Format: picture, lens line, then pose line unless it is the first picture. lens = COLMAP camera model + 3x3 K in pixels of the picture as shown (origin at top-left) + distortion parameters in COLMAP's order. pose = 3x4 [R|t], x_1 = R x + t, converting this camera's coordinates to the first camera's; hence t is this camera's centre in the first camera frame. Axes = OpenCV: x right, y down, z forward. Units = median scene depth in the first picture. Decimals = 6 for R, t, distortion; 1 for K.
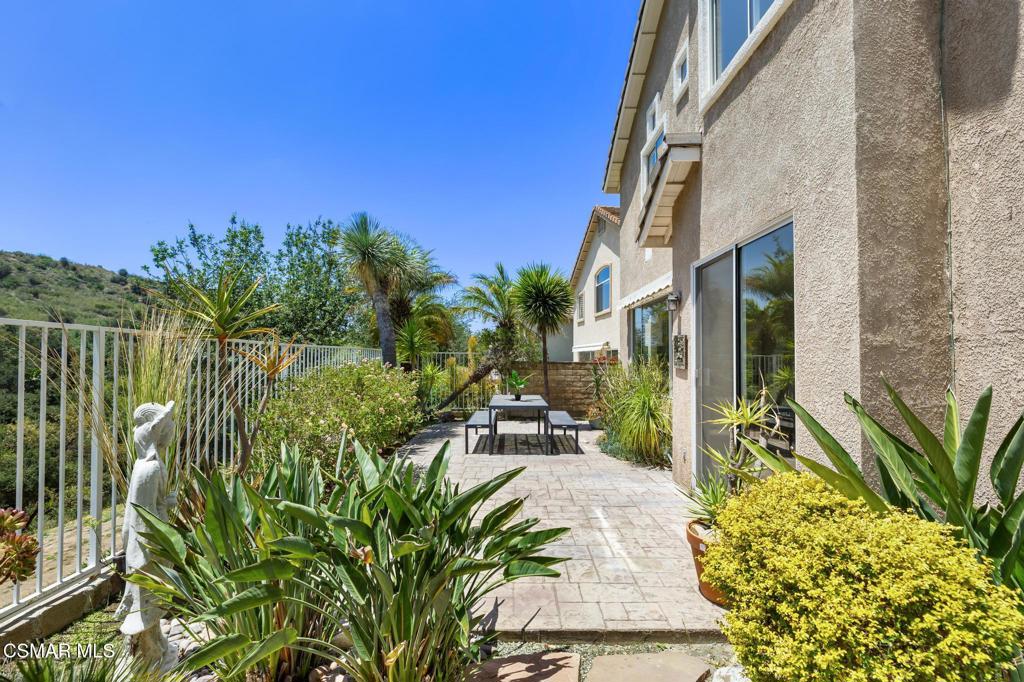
lens RADIAL K [[479.4, 0, 514.4], [0, 479.4, 355.4], [0, 0, 1]] dist [-0.000328, 0.000000]
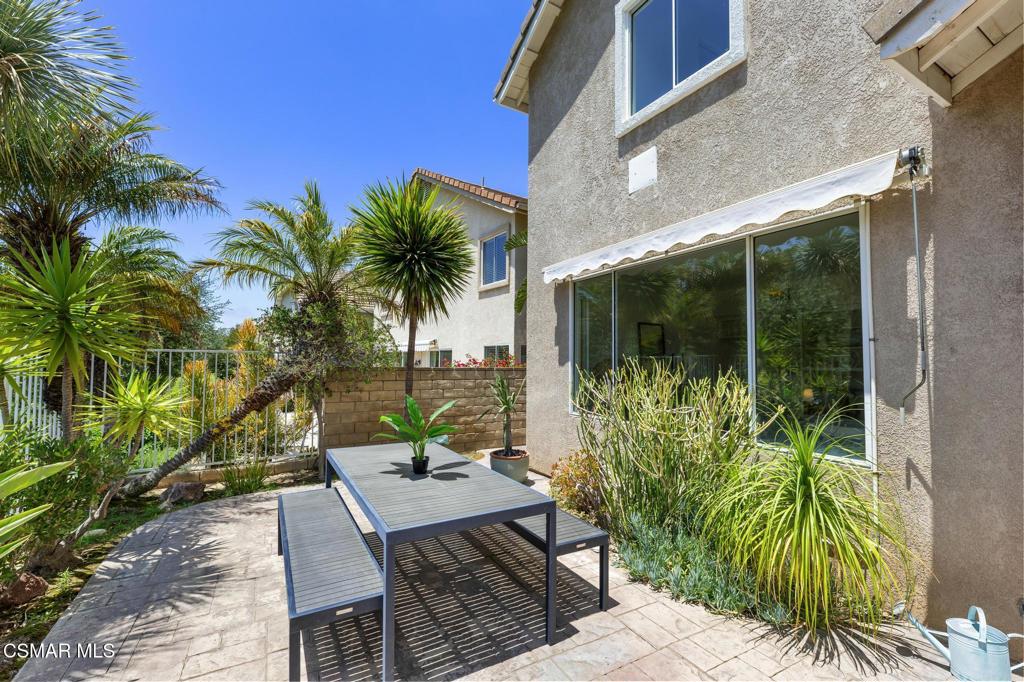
lens RADIAL K [[435.3, 0, 509.1], [0, 435.3, 345.3], [0, 0, 1]] dist [0.001952, 0.000201]
pose [[0.866172, 0.017963, 0.499423, -0.082579], [-0.004536, 0.999595, -0.028086, 0.000449], [-0.499726, 0.022061, 0.865903, 0.486619]]
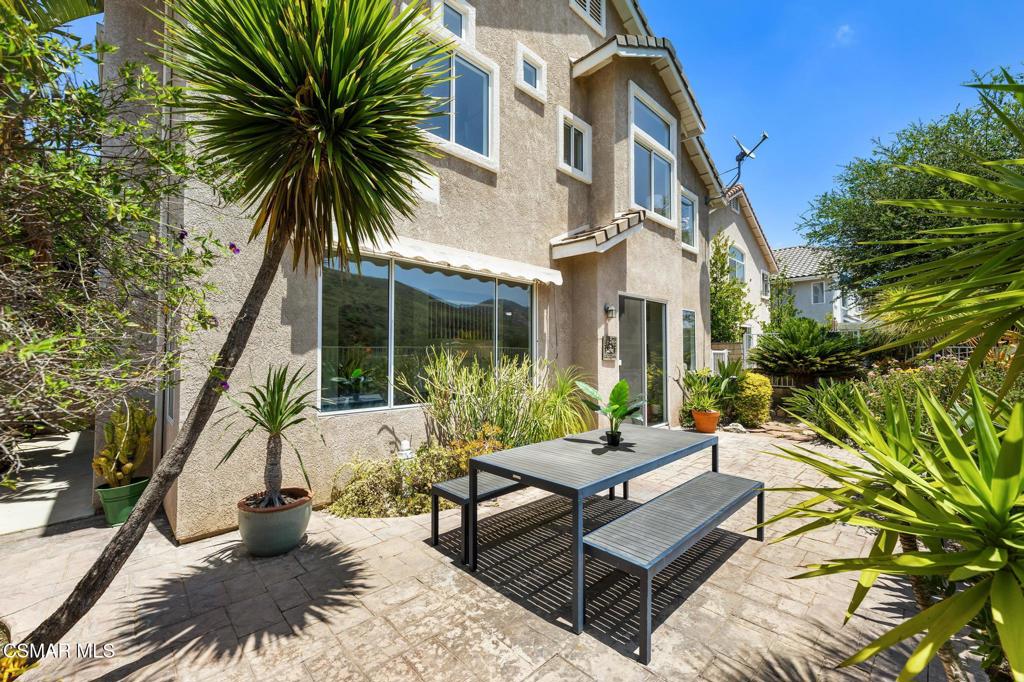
lens RADIAL K [[417.7, 0, 512.0], [0, 417.7, 341.0], [0, 0, 1]] dist [-0.001530, -0.000023]
pose [[-0.704899, 0.014052, 0.709168, -0.155191], [-0.011763, 0.999435, -0.031495, 0.007692], [-0.709210, -0.030543, -0.704336, 0.995771]]
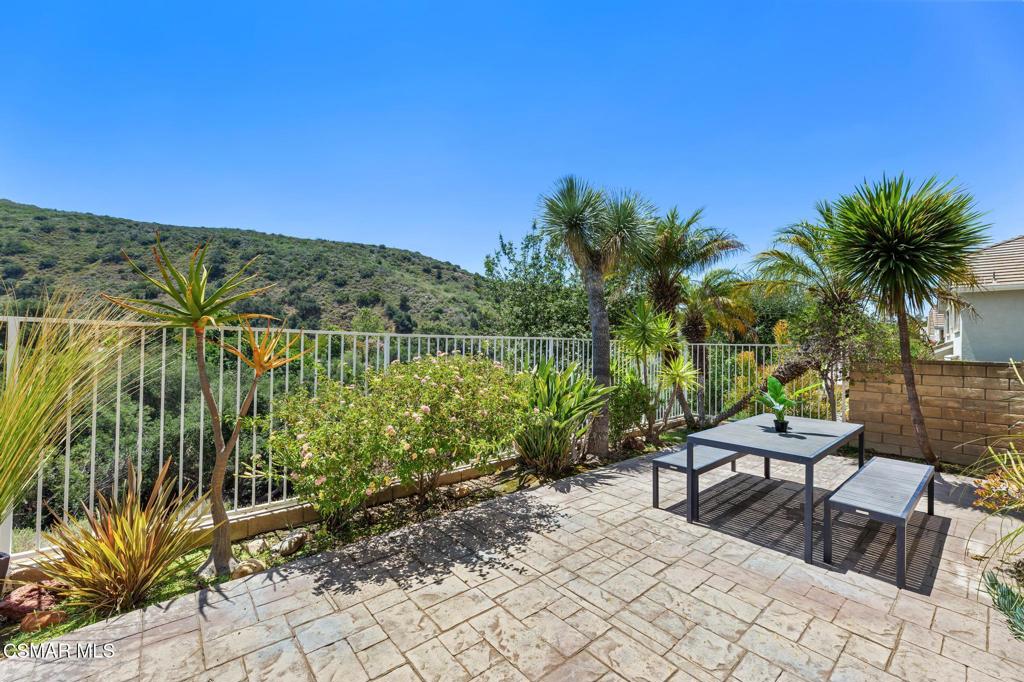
lens RADIAL K [[417.7, 0, 512.0], [0, 417.7, 341.0], [0, 0, 1]] dist [-0.001530, -0.000023]
pose [[0.656885, -0.006696, -0.753961, 0.120568], [-0.004468, 0.999908, -0.012773, -0.001108], [0.753977, 0.011759, 0.656795, 0.337640]]
